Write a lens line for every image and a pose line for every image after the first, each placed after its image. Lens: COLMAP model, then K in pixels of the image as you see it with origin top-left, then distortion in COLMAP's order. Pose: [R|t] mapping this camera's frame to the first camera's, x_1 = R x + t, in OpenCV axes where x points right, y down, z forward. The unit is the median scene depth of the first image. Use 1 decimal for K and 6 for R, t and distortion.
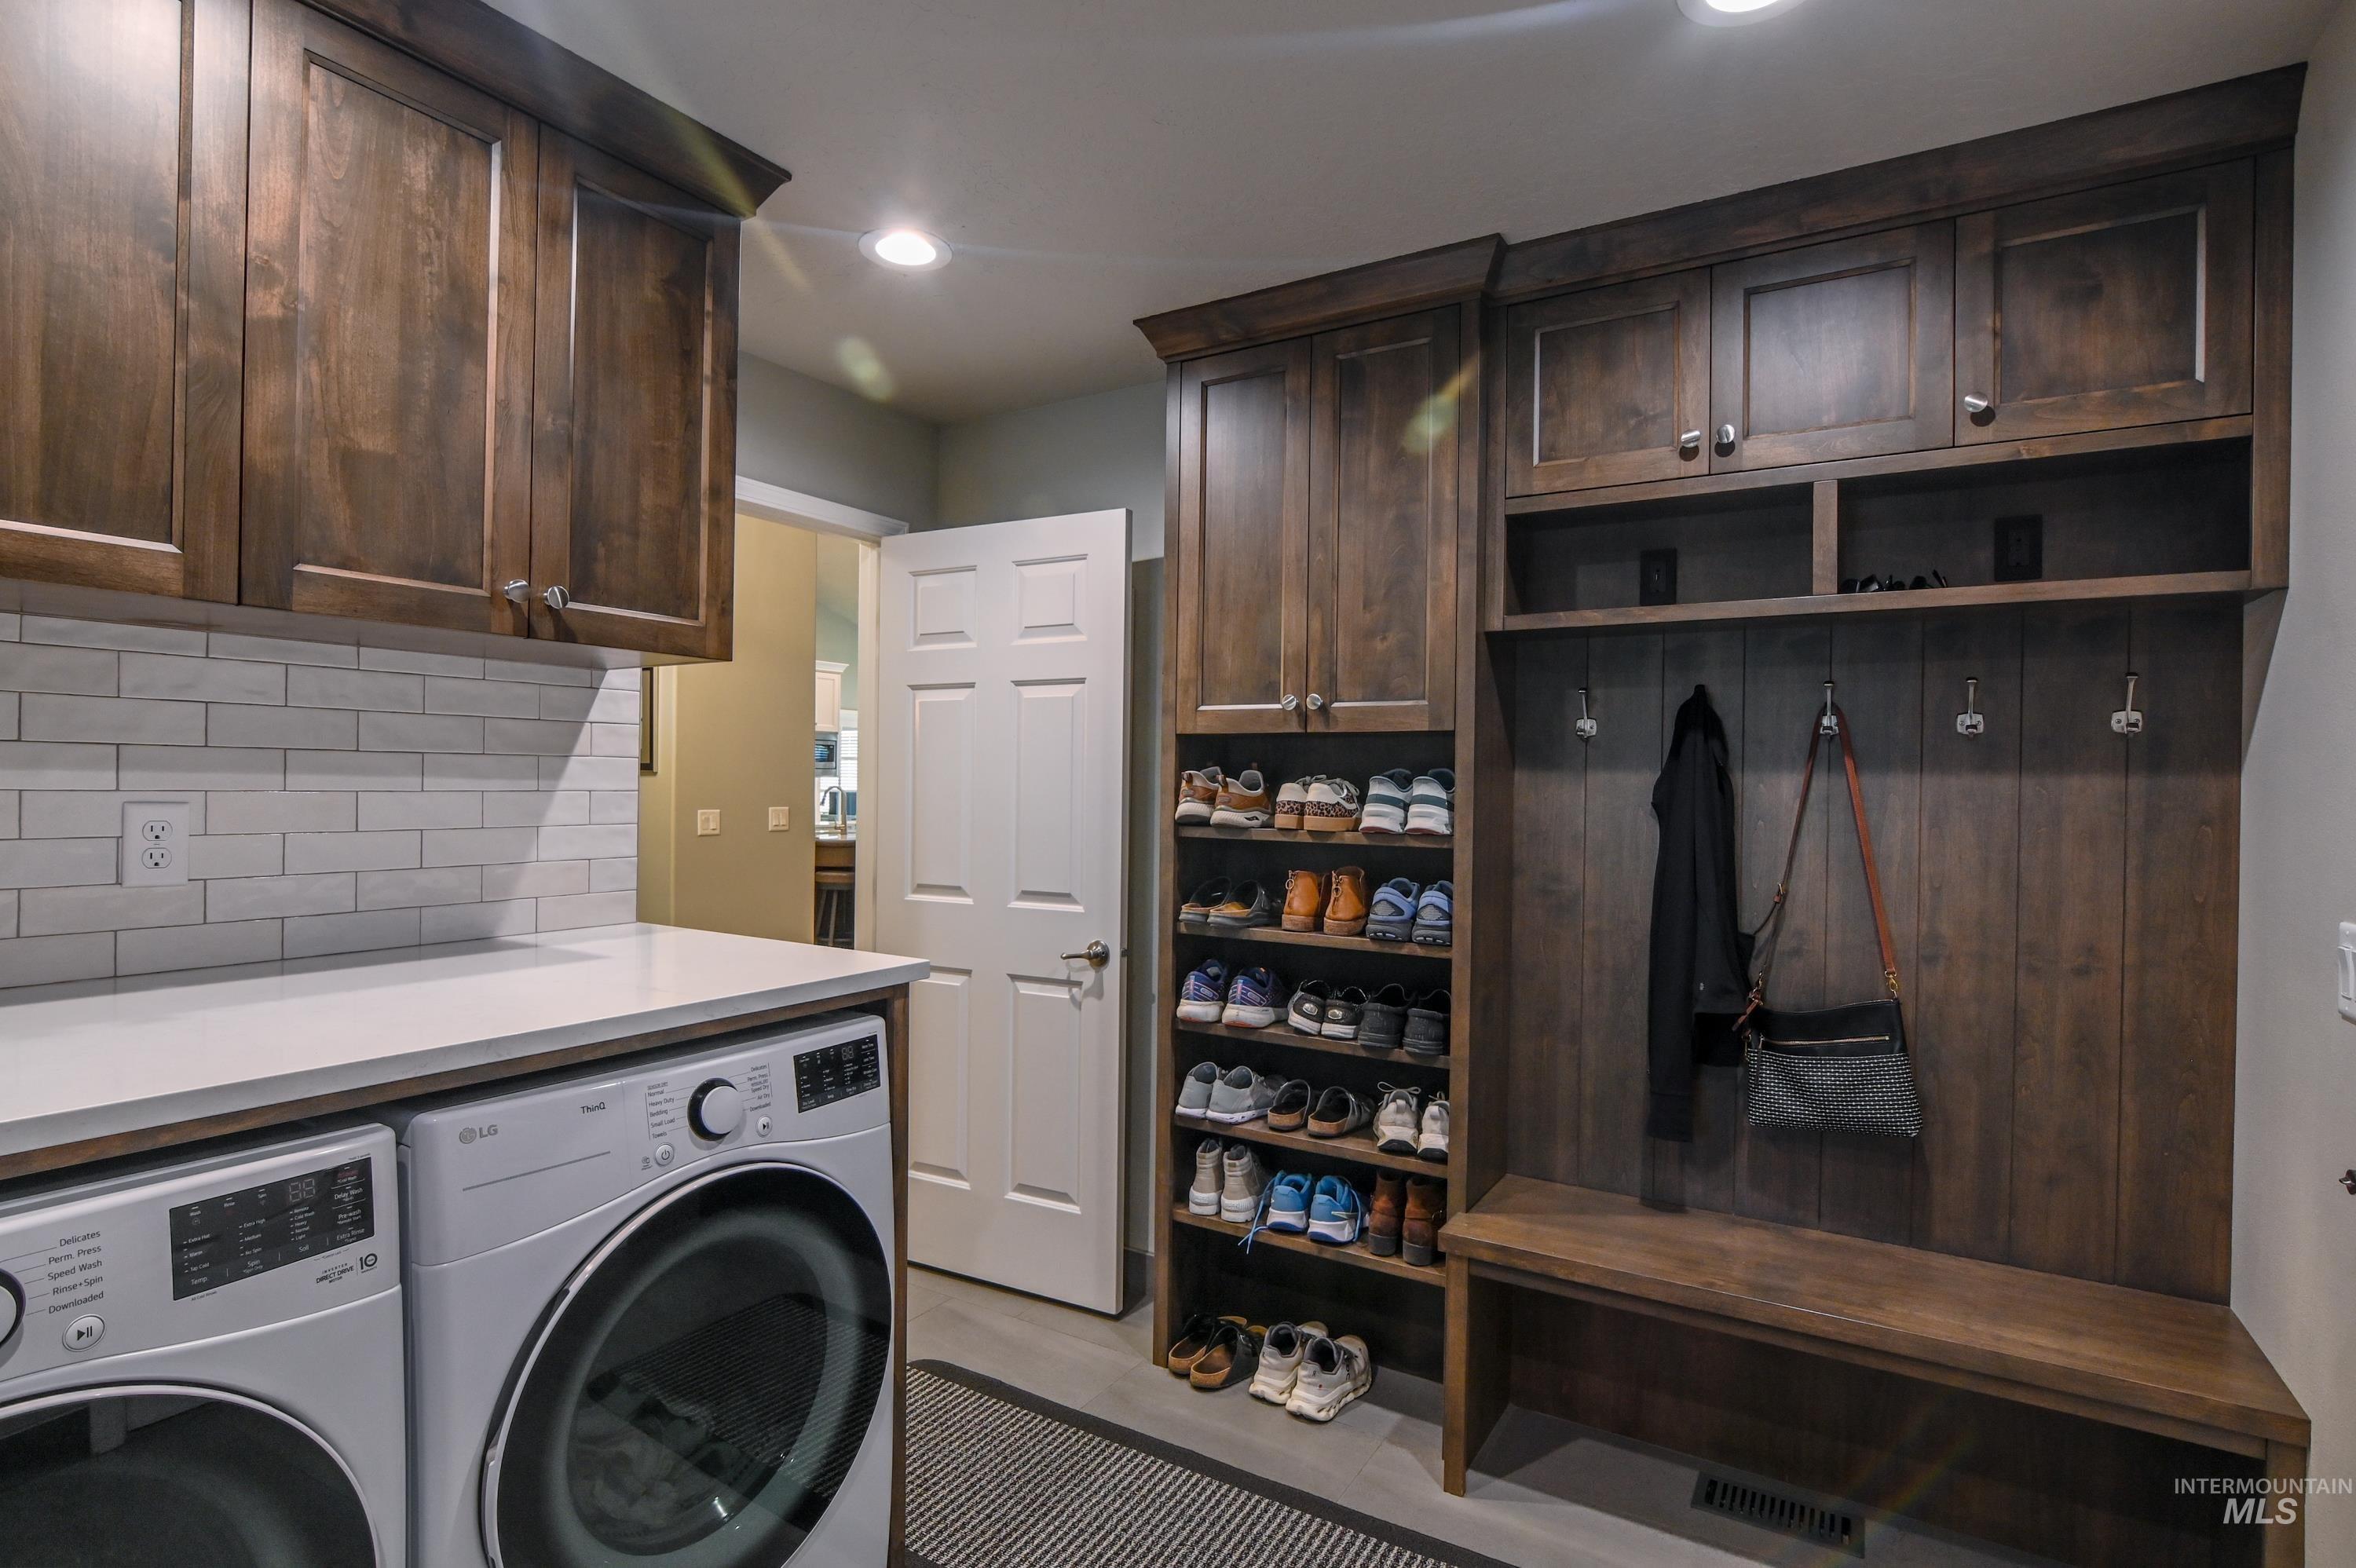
lens RADIAL K [[1154.1, 0, 1180.8], [0, 1154.1, 790.0], [0, 0, 1]] dist [-0.019079, 0.001211]
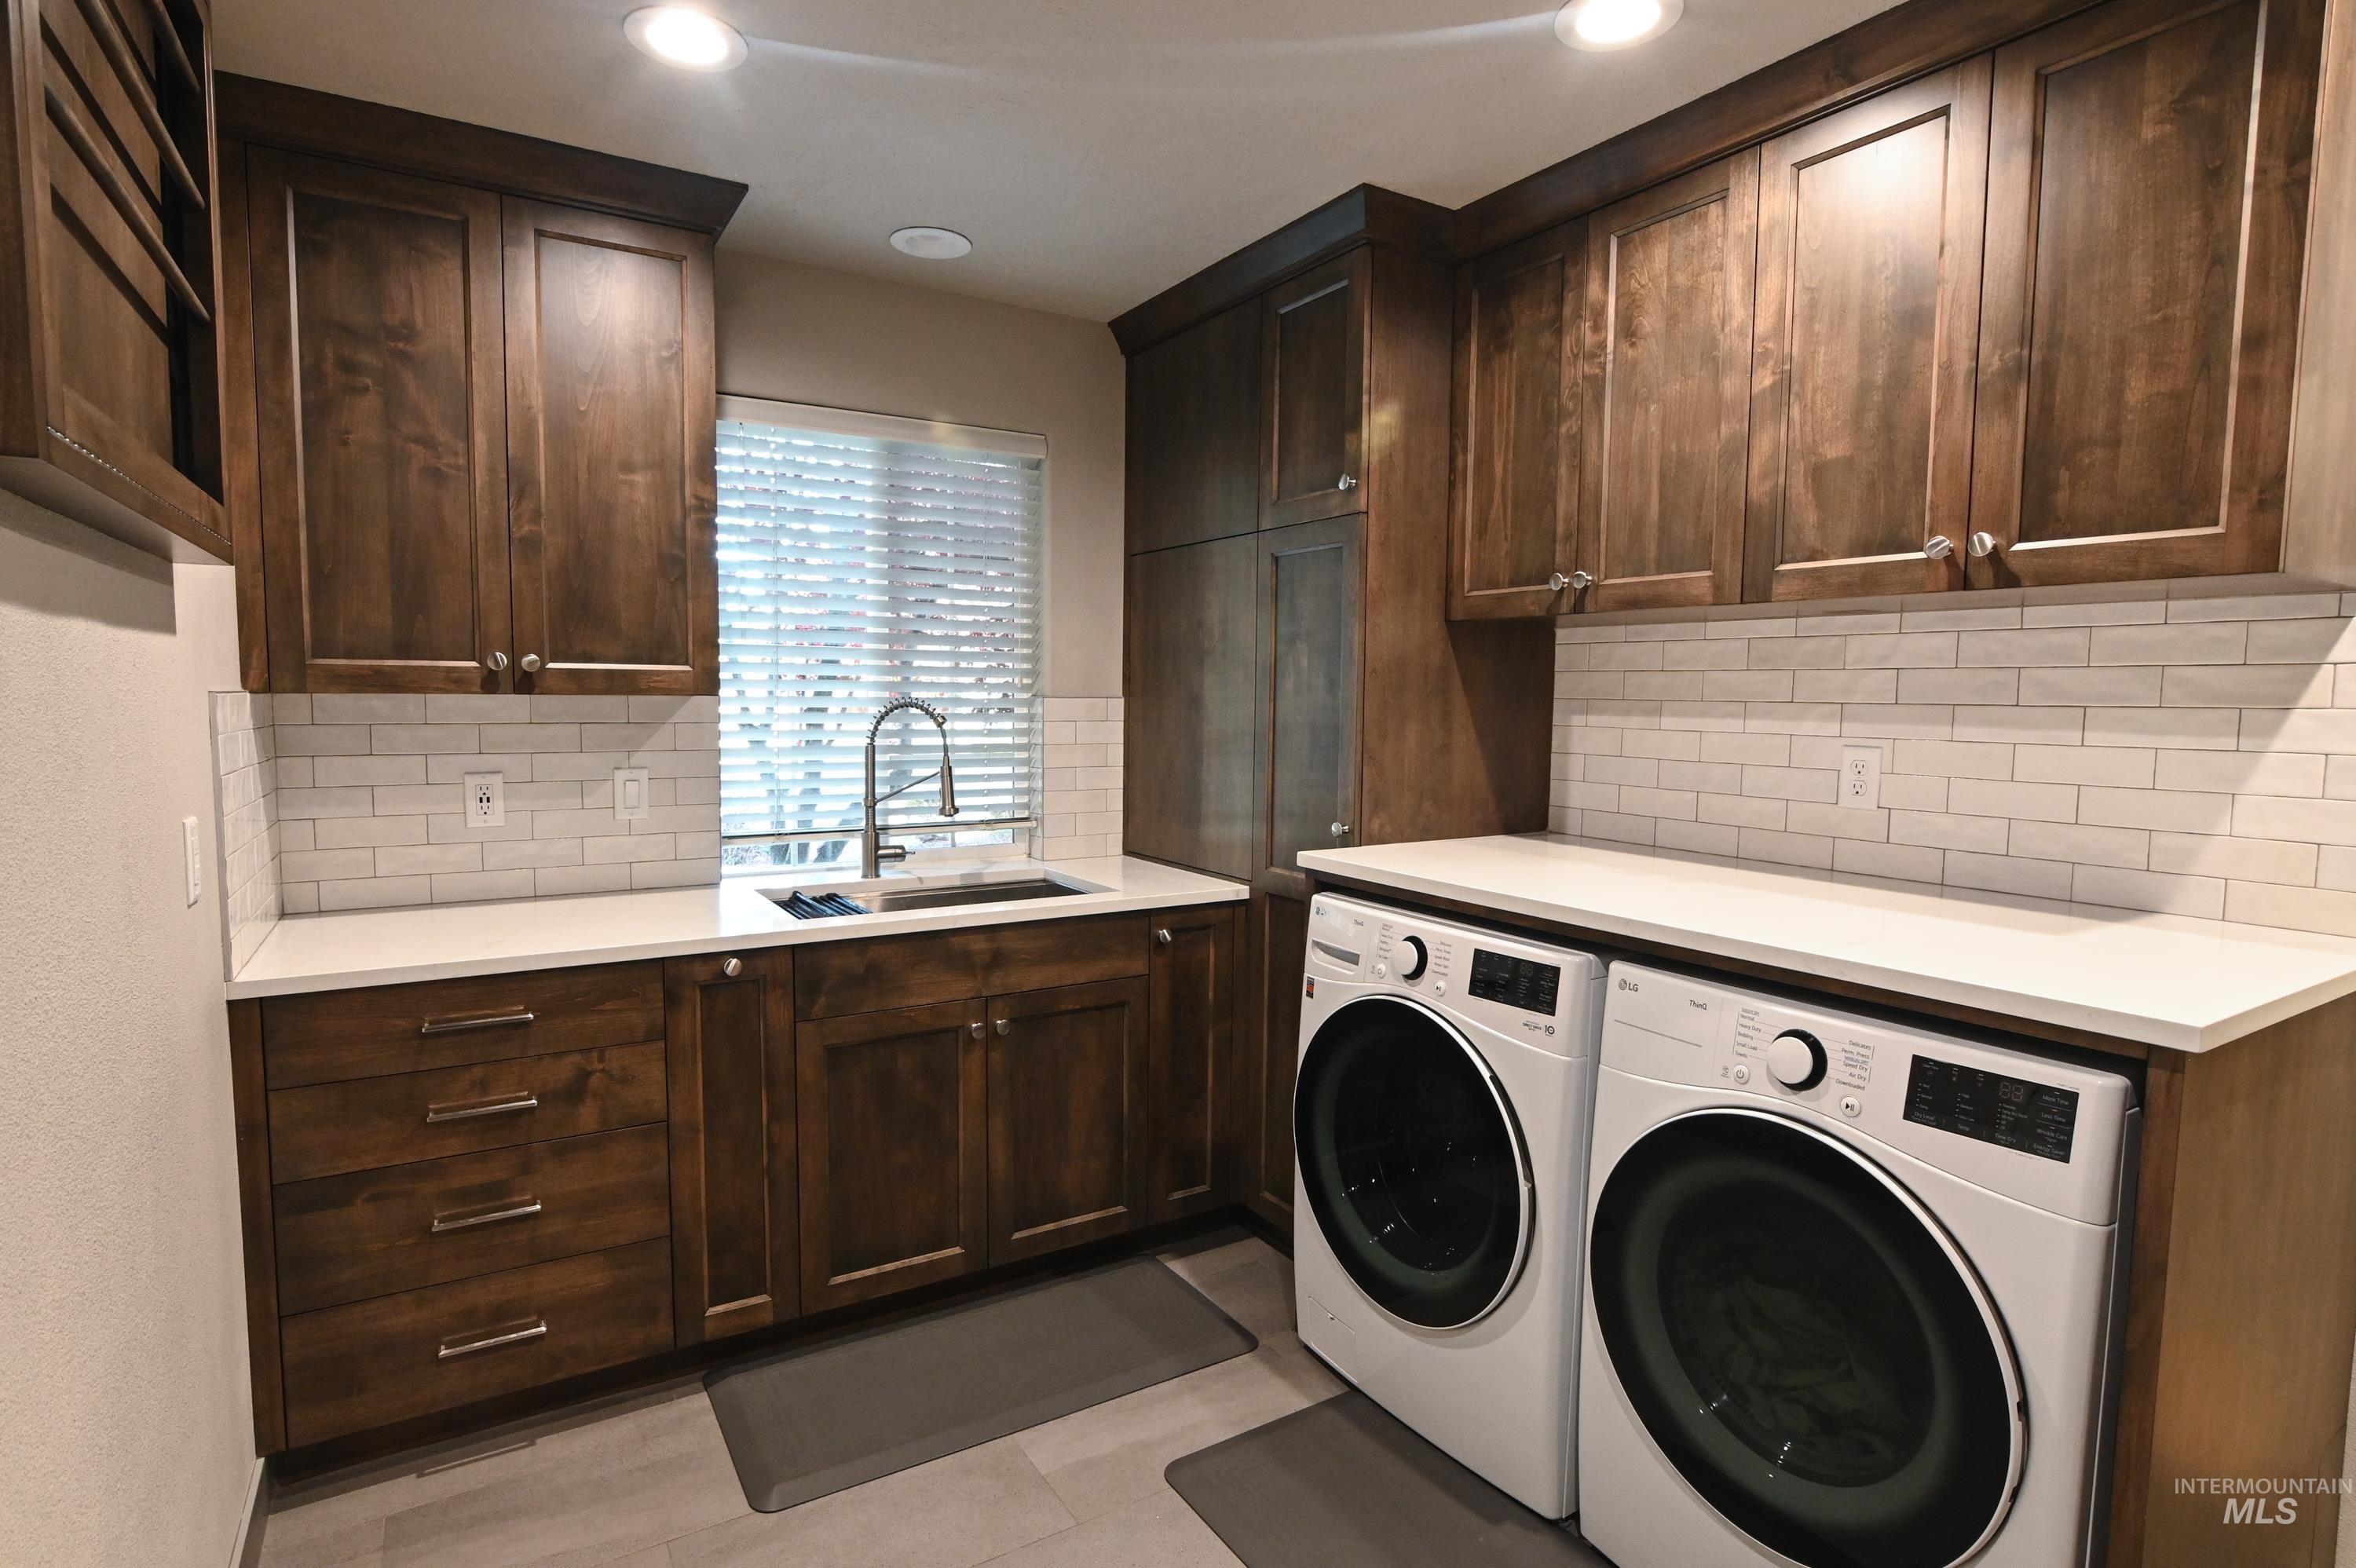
lens RADIAL K [[1190.5, 0, 1178.0], [0, 1190.5, 784.0], [0, 0, 1]] dist [0.001096, 0.000628]
pose [[-0.442369, 0.047349, -0.895582, 0.695105], [-0.024786, 0.997578, 0.064985, -0.015669], [0.896490, 0.050945, -0.440124, 0.884098]]
